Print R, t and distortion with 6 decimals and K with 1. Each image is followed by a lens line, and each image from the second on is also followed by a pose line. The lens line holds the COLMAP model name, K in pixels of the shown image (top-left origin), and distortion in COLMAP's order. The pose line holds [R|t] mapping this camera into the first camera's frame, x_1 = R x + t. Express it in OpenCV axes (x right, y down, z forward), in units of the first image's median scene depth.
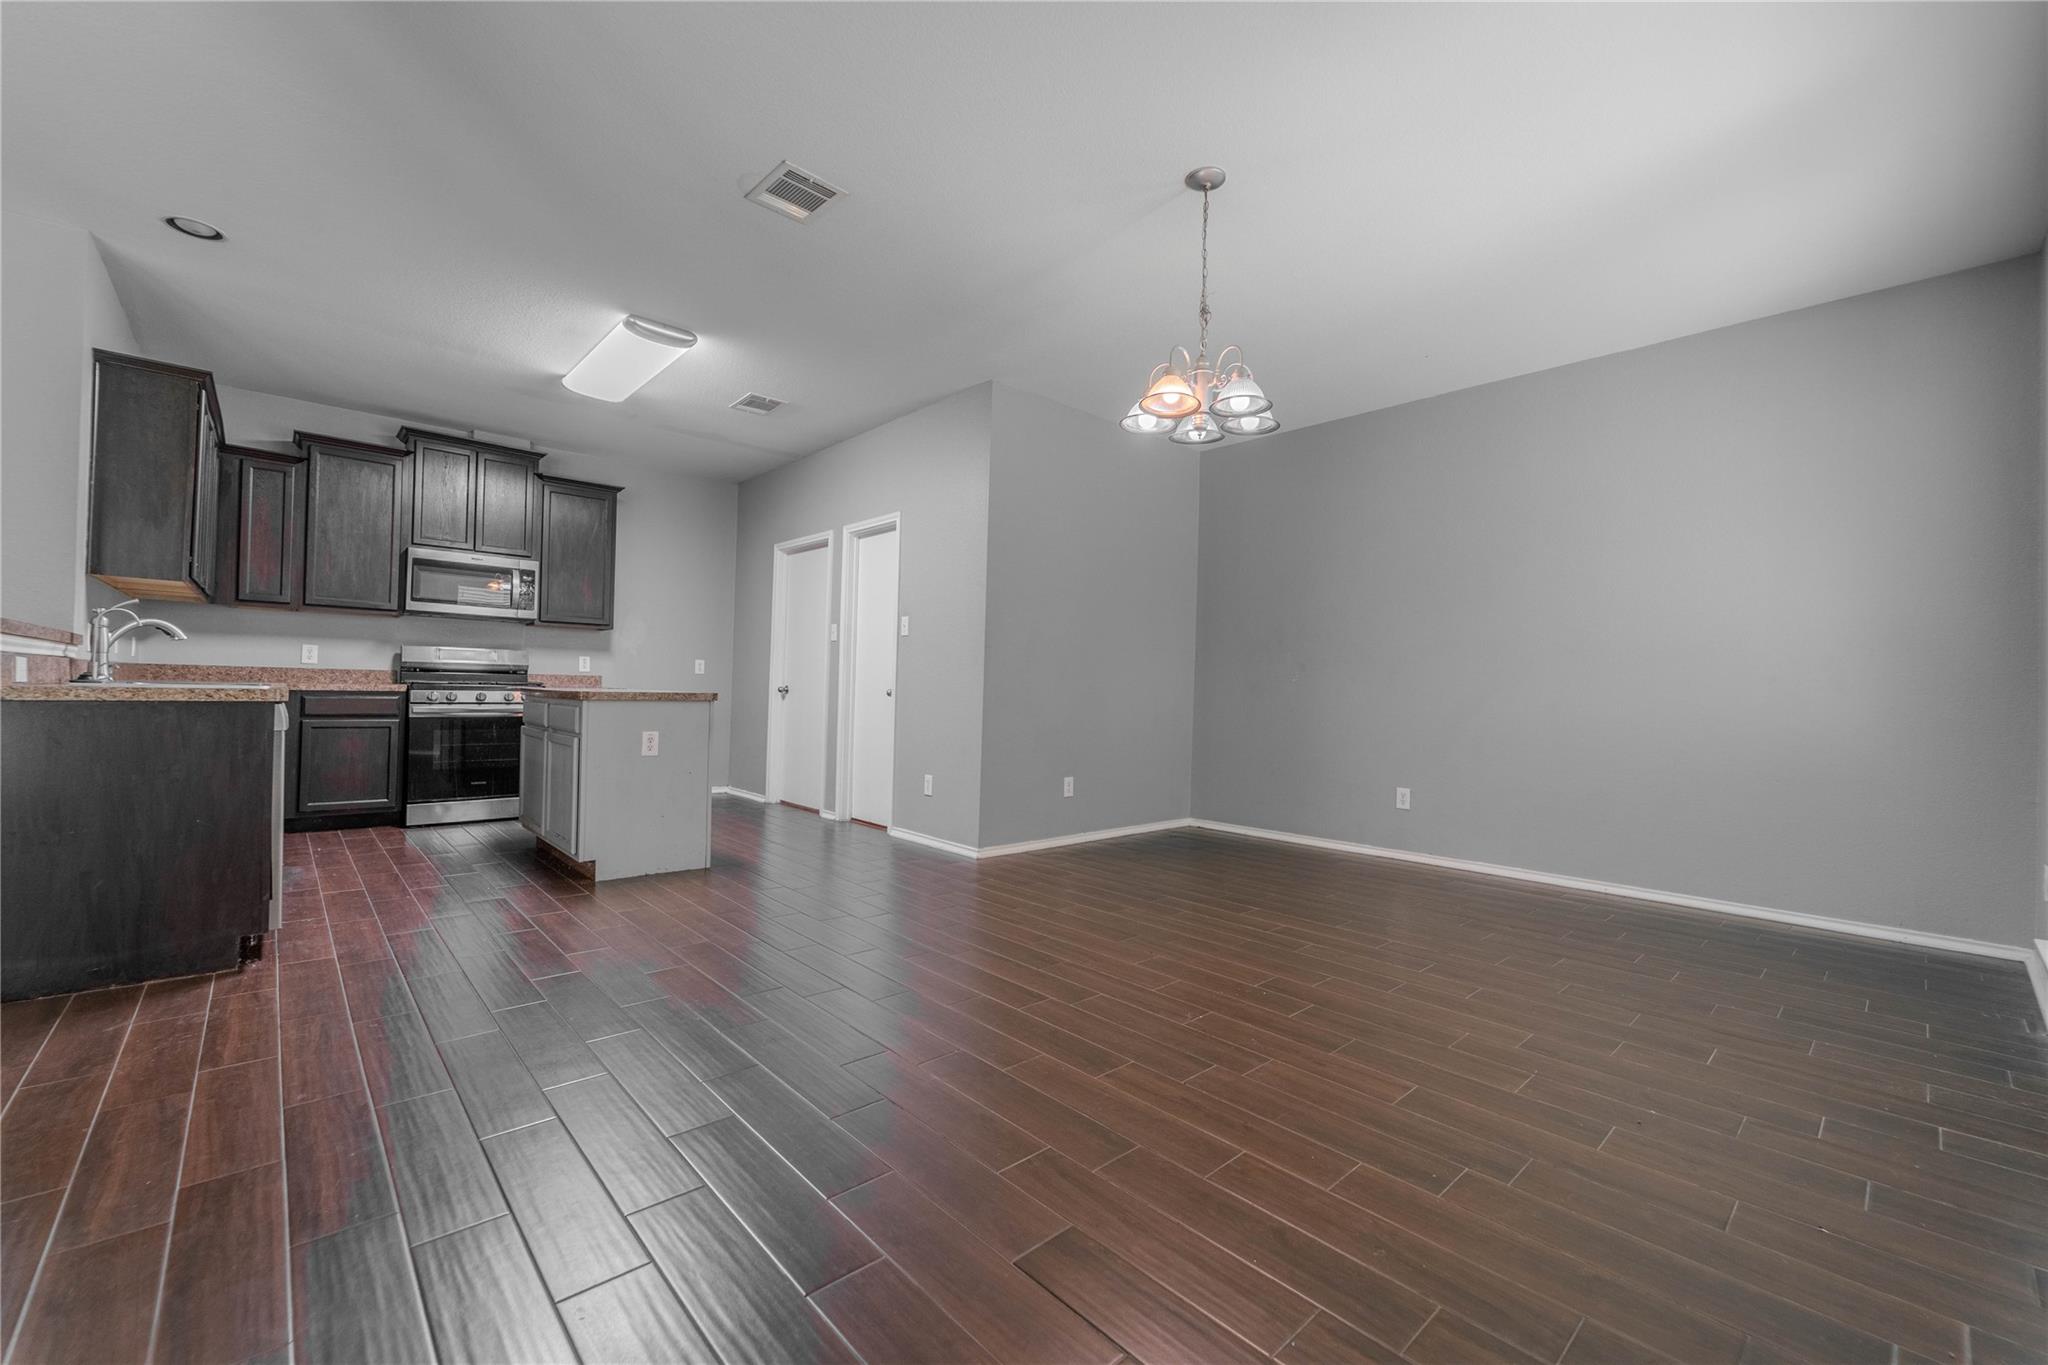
lens RADIAL K [[827.5, 0, 1024.0], [0, 827.5, 682.5], [0, 0, 1]] dist [0.001227, -0.000120]
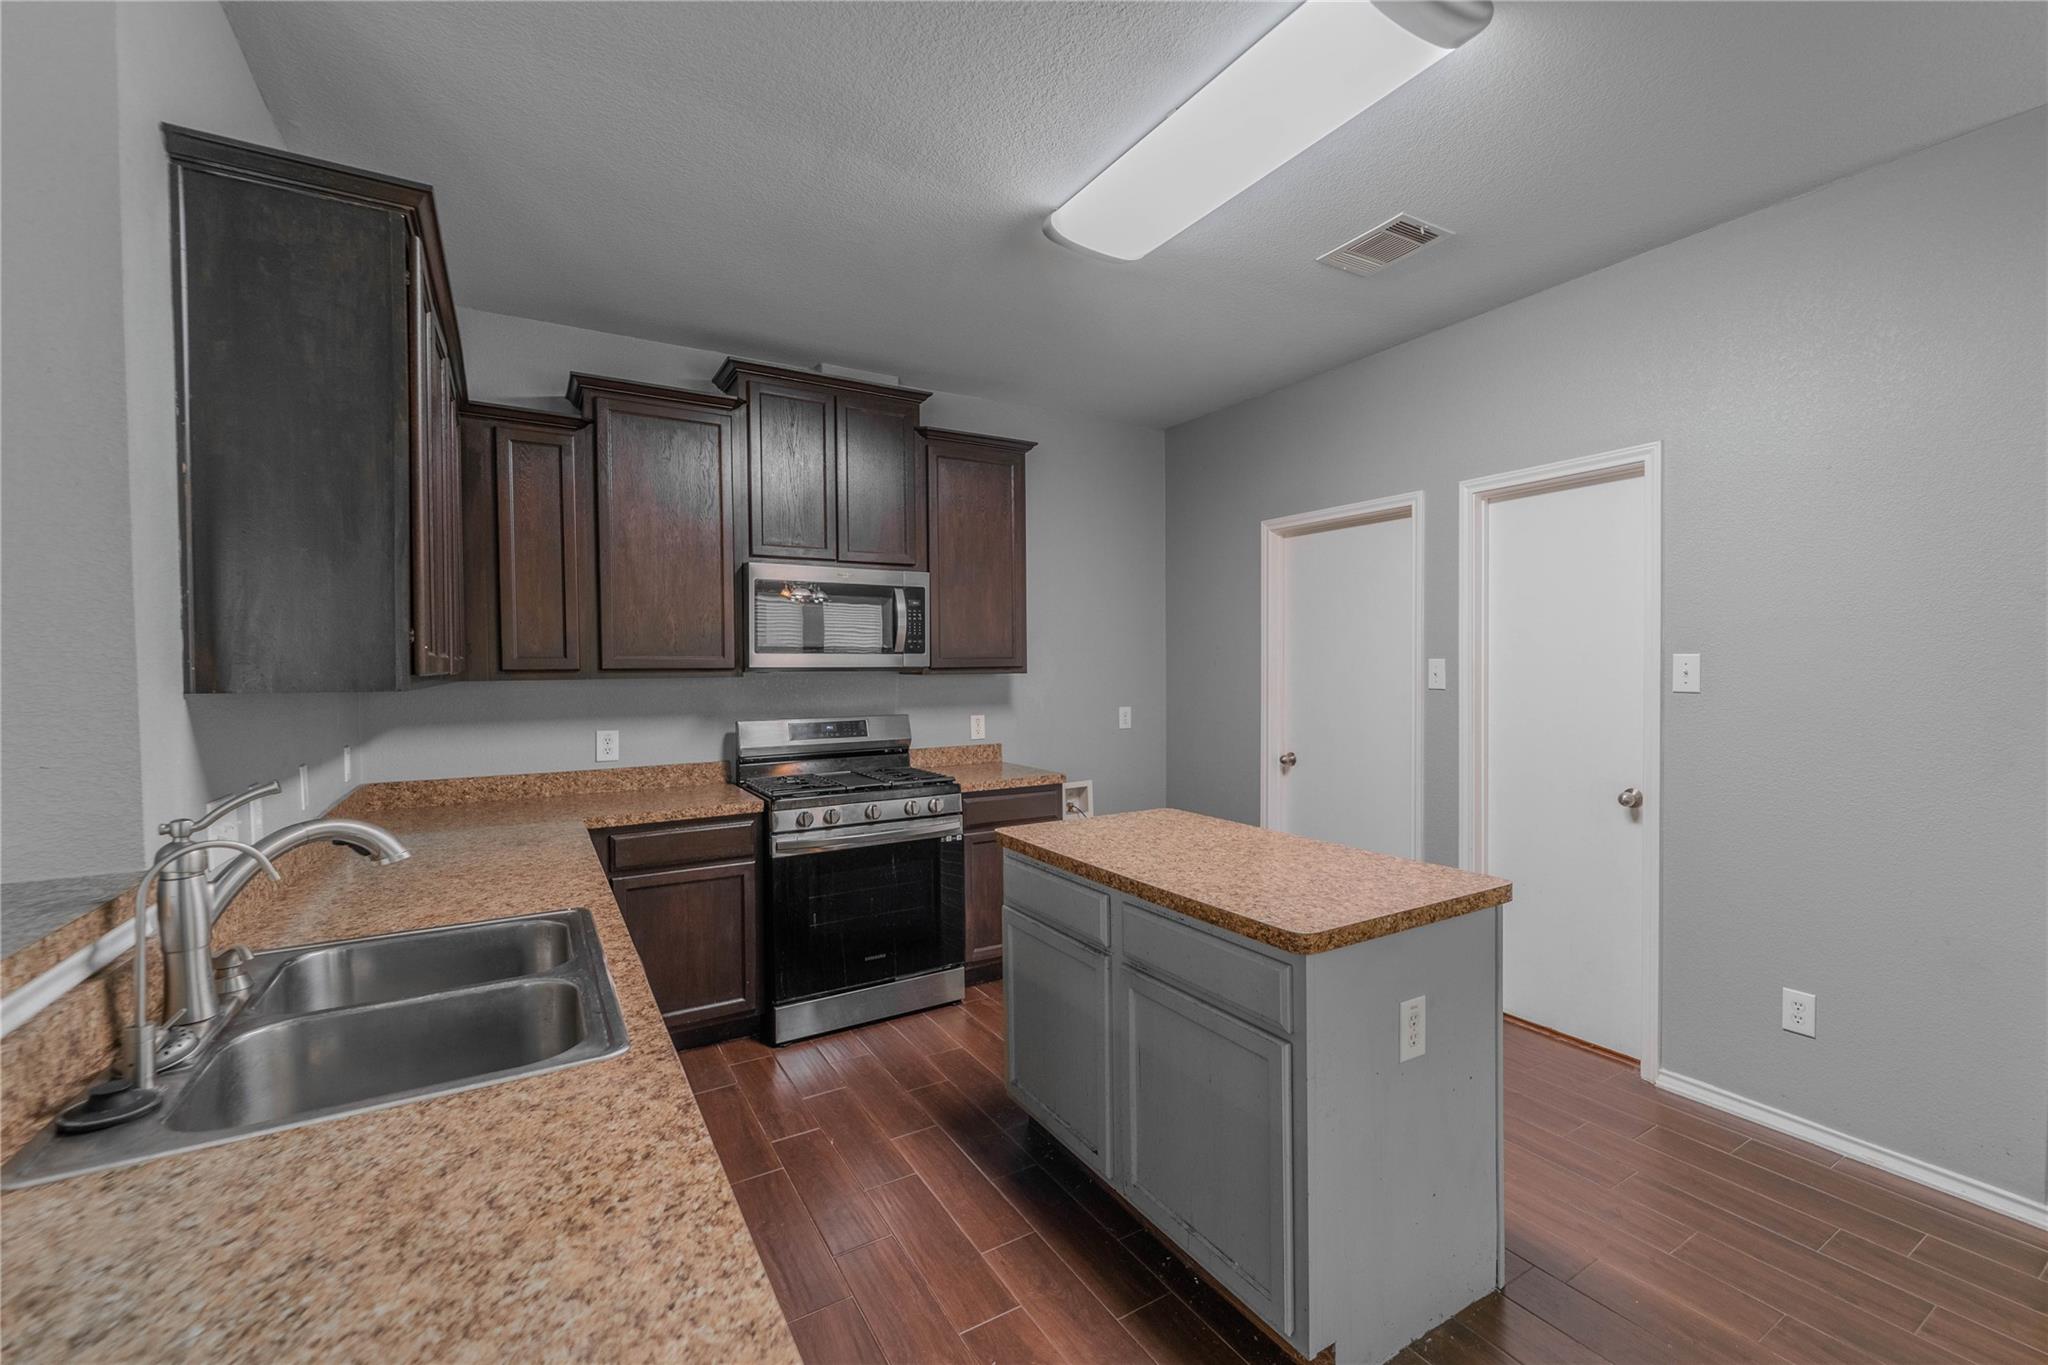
lens RADIAL K [[878.9, 0, 1093.2], [0, 878.9, 683.2], [0, 0, 1]] dist [0.006980, -0.000214]
pose [[0.986928, -0.028621, -0.158601, -0.407601], [0.033346, 0.999073, 0.027212, -0.087029], [0.157675, -0.032145, 0.986968, 0.419696]]
